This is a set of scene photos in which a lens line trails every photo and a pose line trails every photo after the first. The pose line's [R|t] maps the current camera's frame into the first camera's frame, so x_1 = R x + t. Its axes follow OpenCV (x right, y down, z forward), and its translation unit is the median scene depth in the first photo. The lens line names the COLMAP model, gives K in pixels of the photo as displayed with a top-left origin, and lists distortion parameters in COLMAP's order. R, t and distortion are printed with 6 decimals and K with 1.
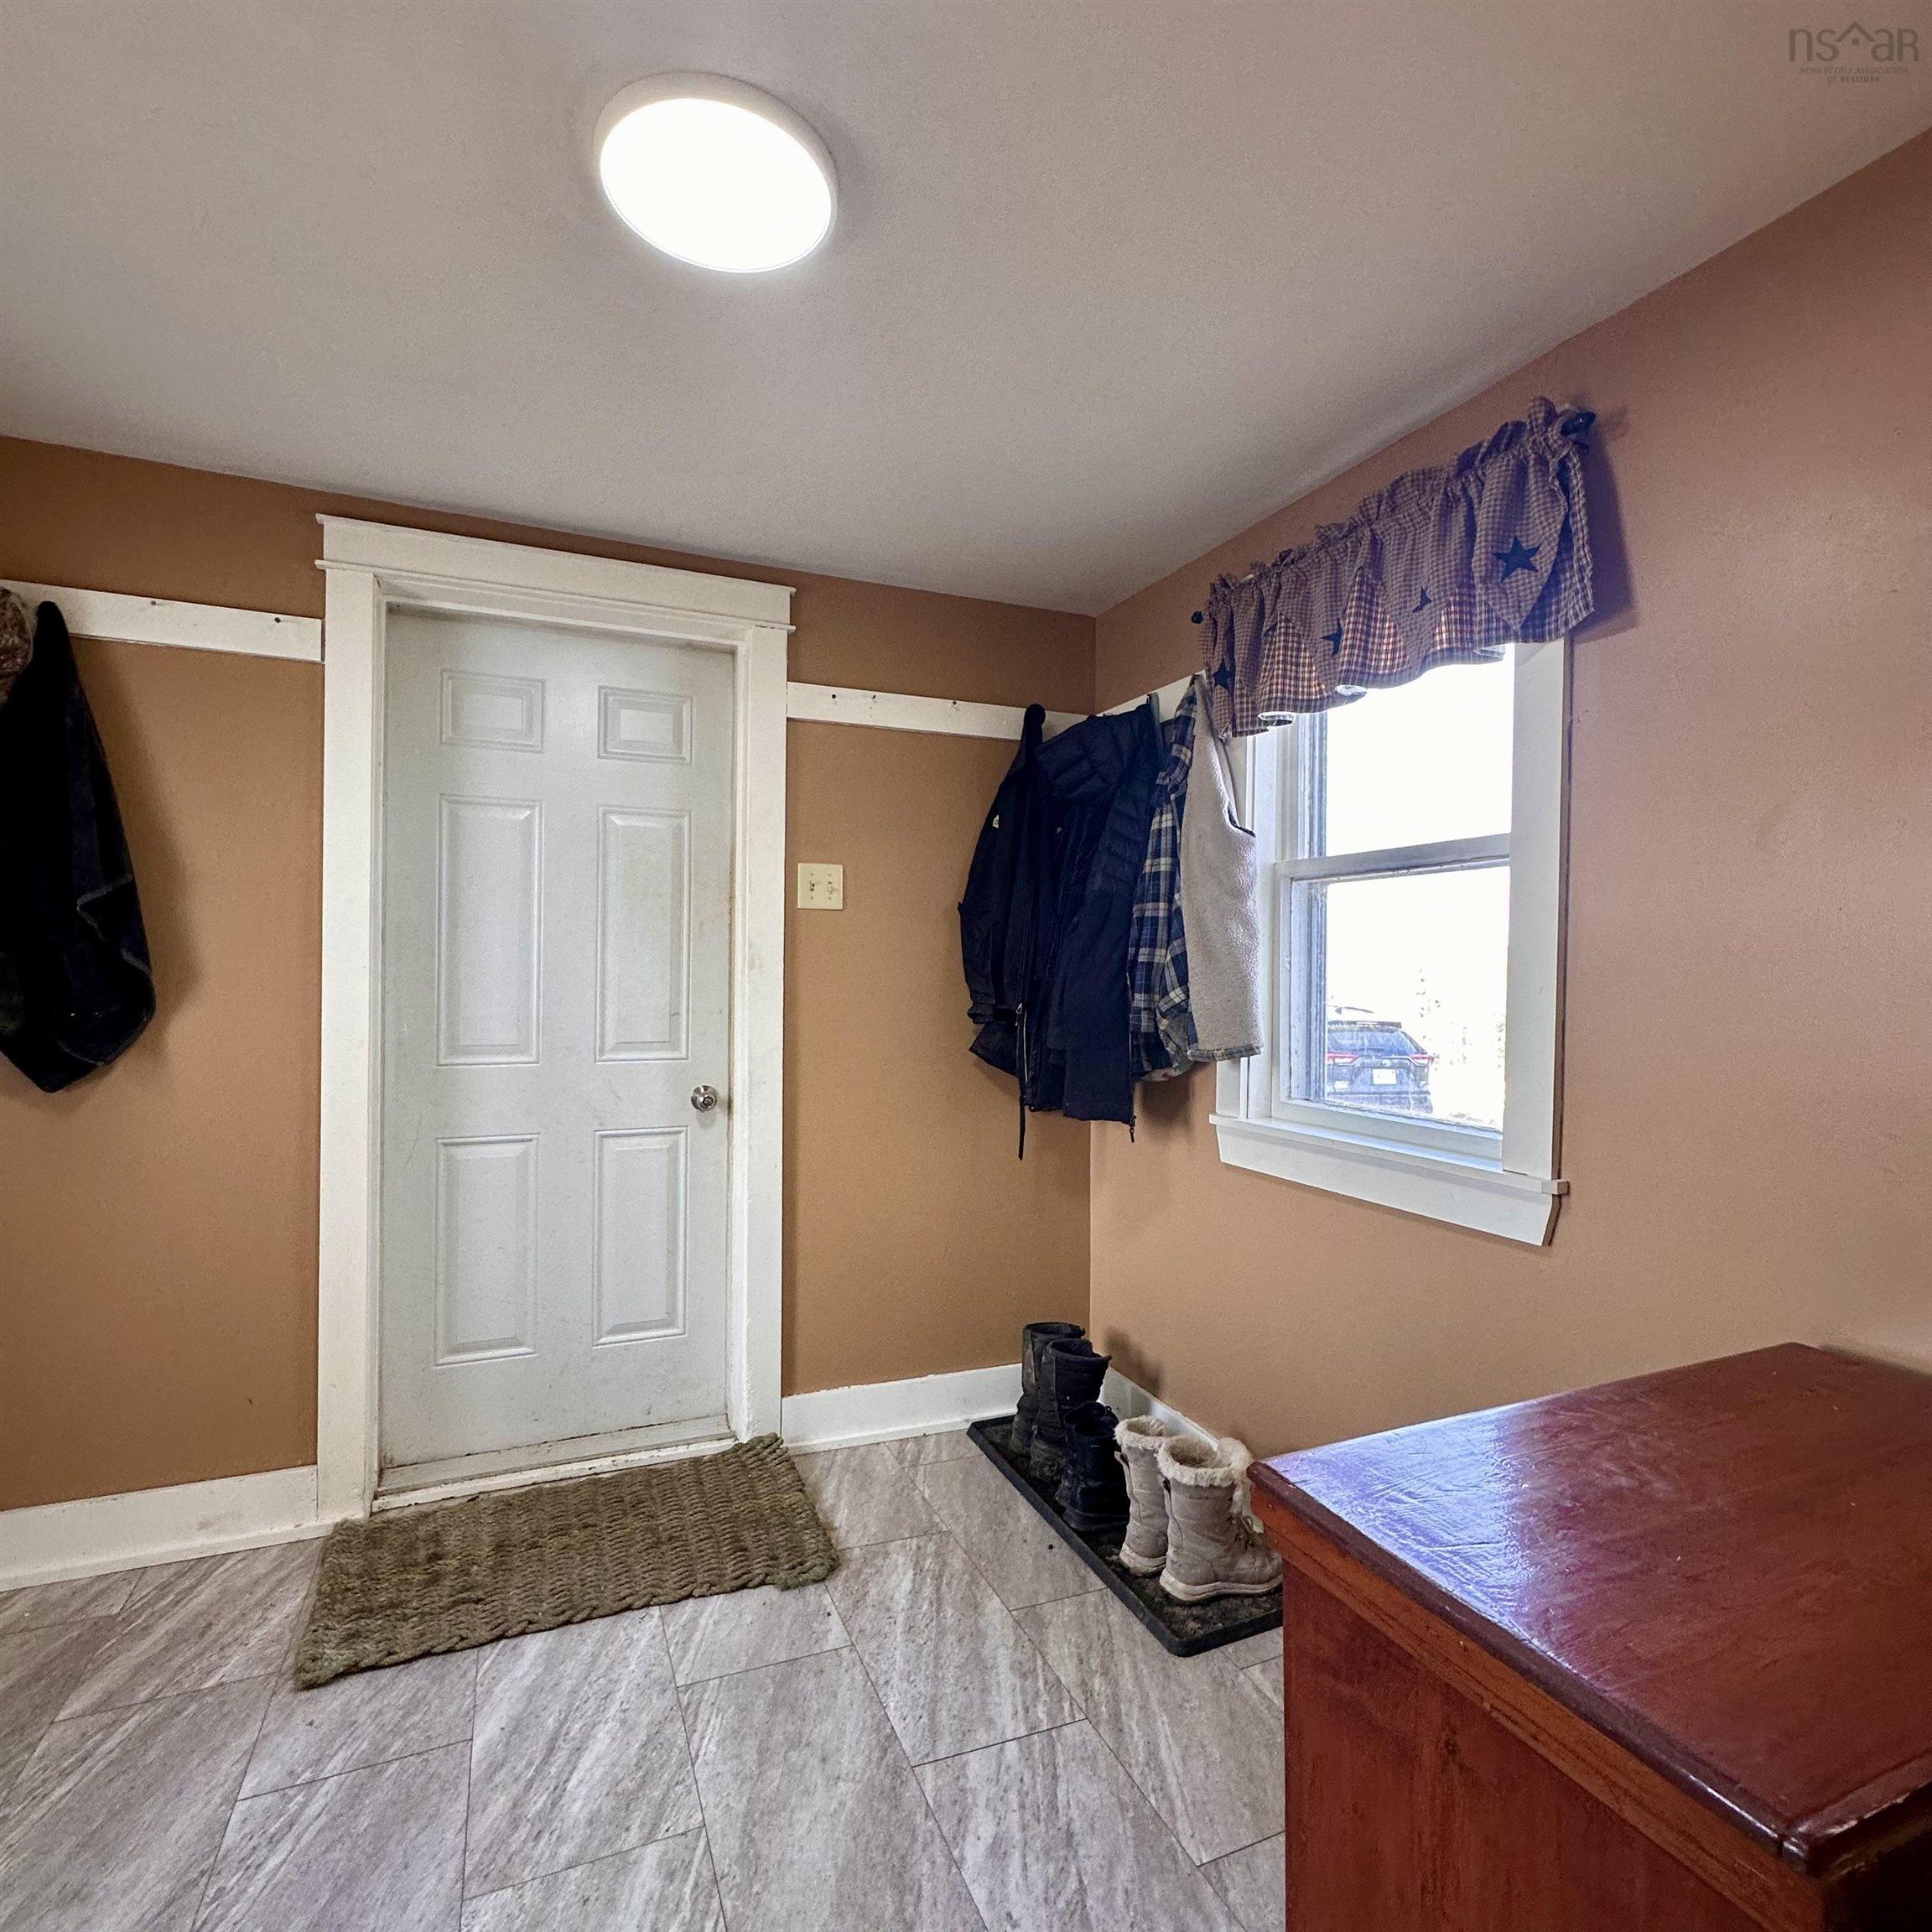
lens RADIAL K [[1025.0, 0, 965.4], [0, 1025.0, 961.6], [0, 0, 1]] dist [-0.003107, -0.000472]
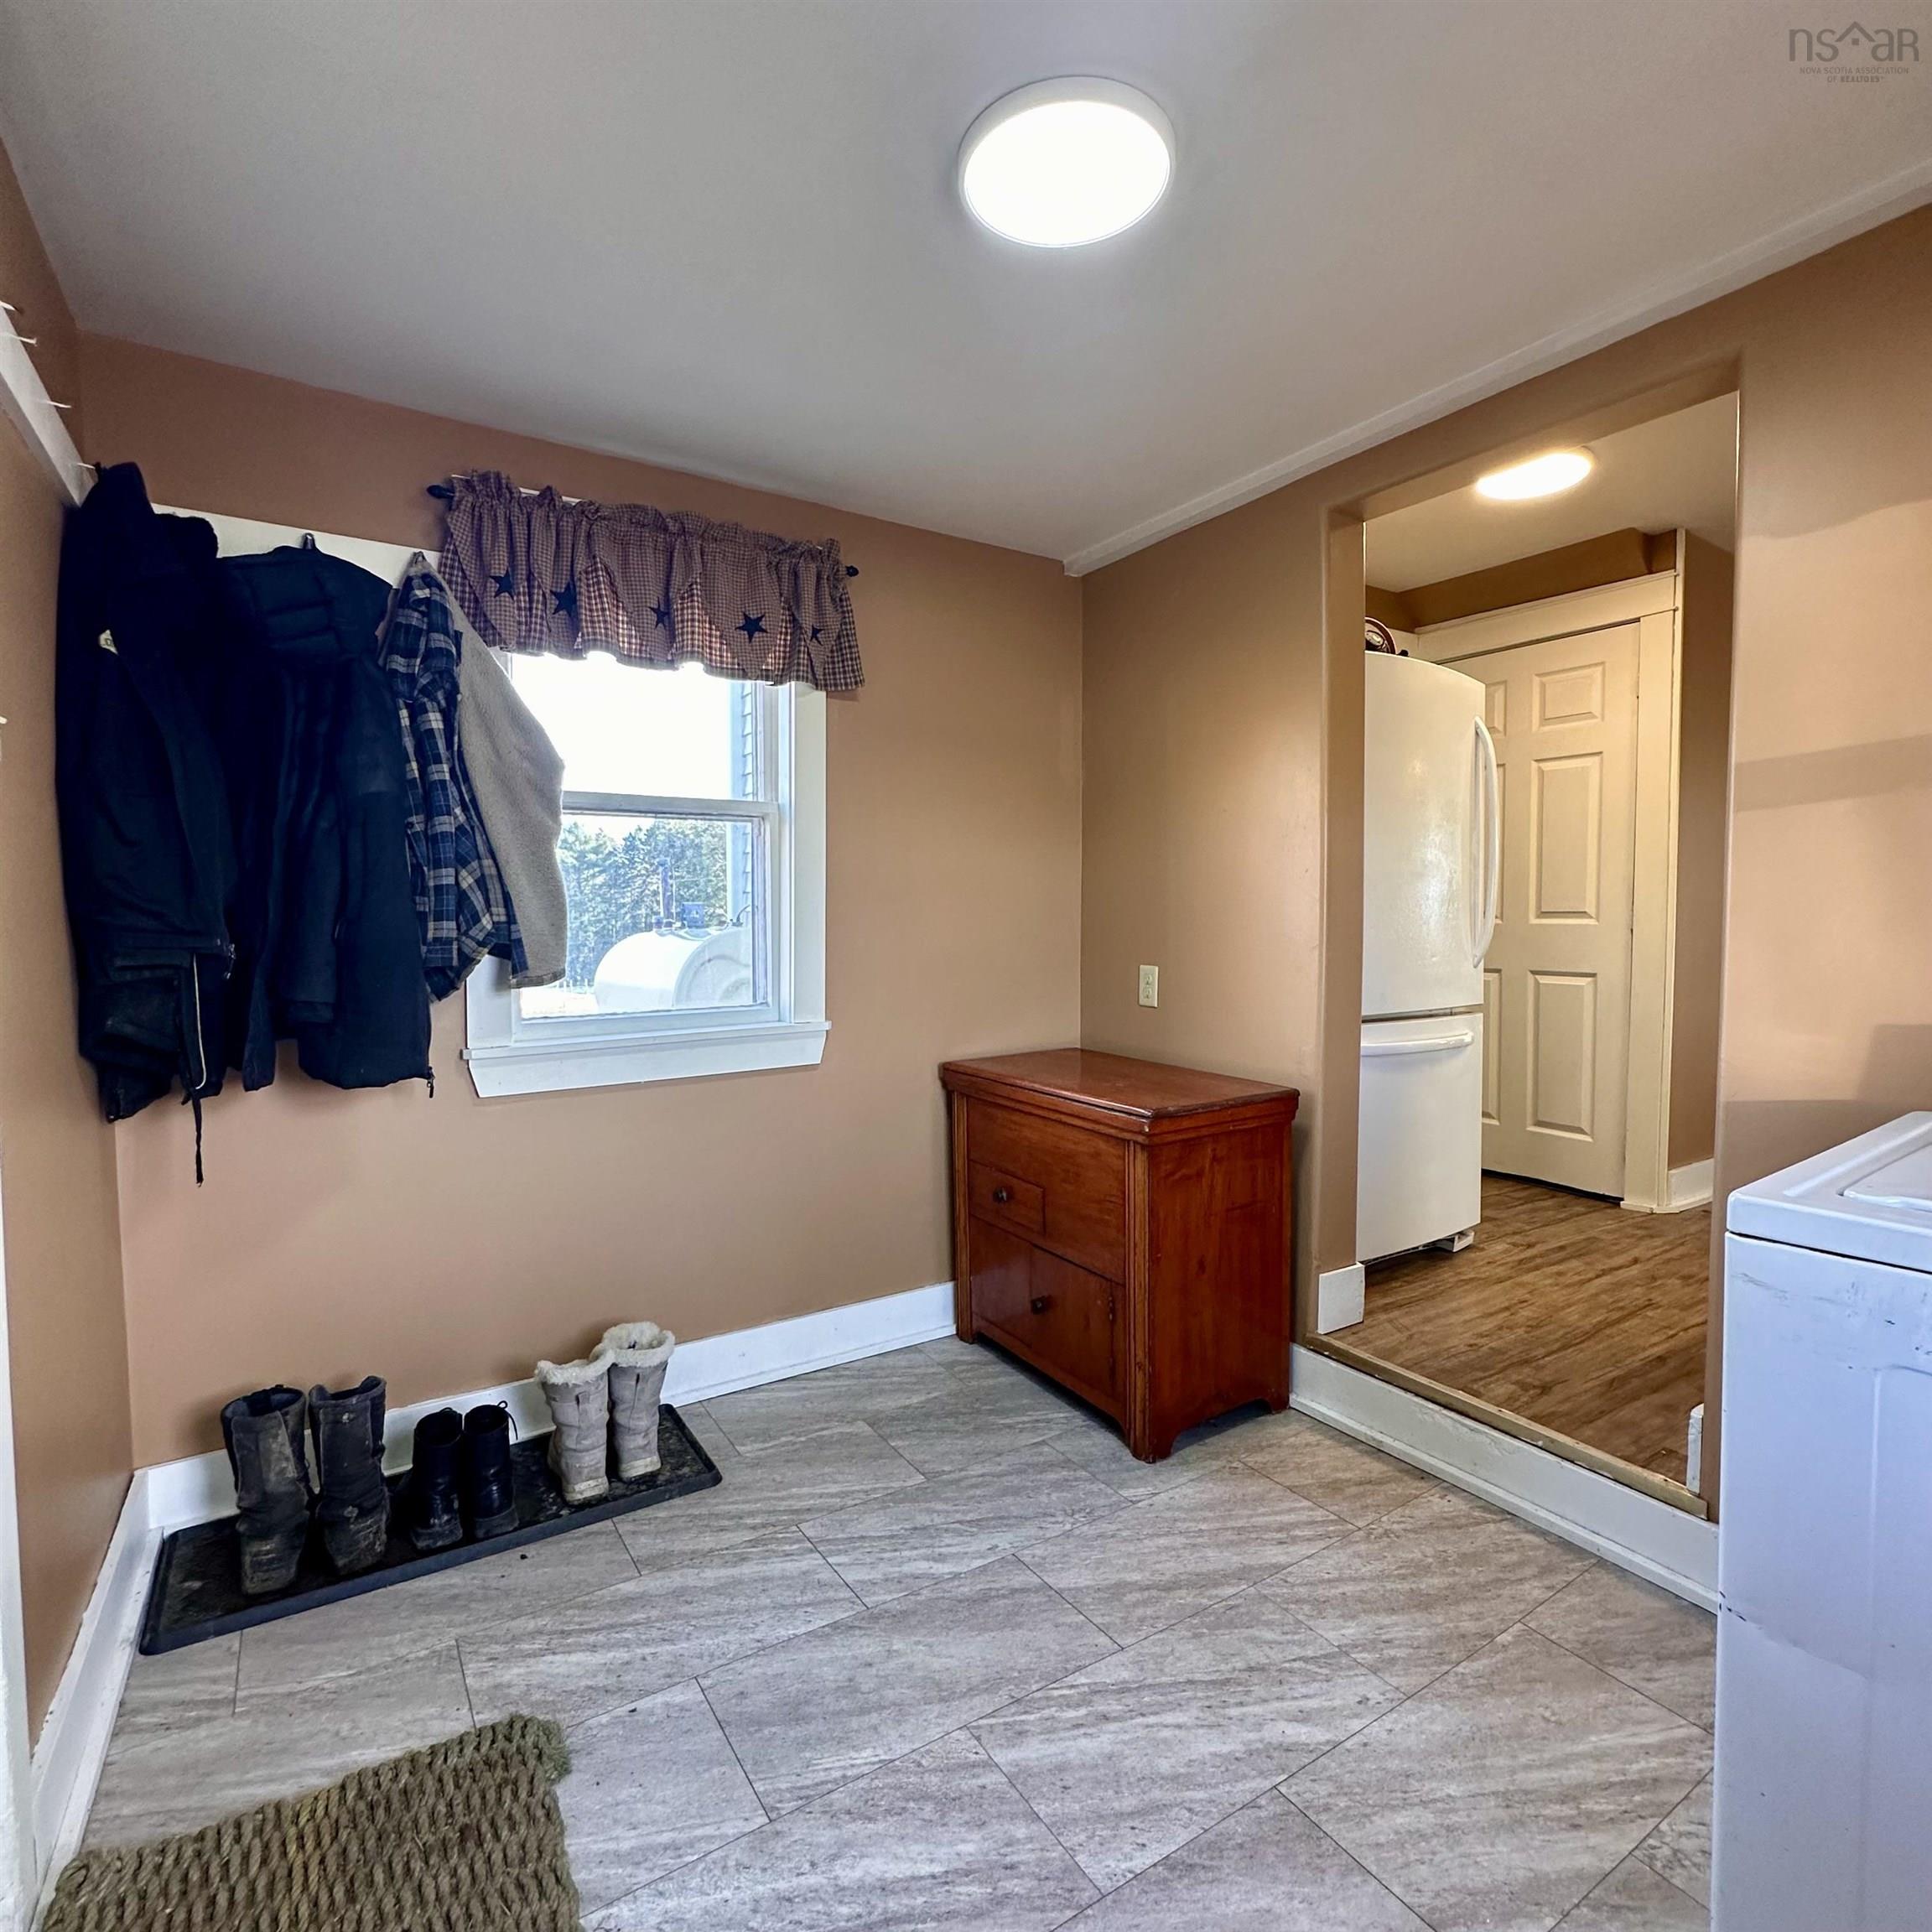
lens RADIAL K [[1025.0, 0, 967.8], [0, 1025.0, 967.1], [0, 0, 1]] dist [-0.003107, -0.000472]
pose [[-0.162884, -0.061286, 0.984740, -1.028930], [-0.006896, 0.998115, 0.060978, 0.019632], [-0.986621, 0.003141, -0.163000, 0.980725]]
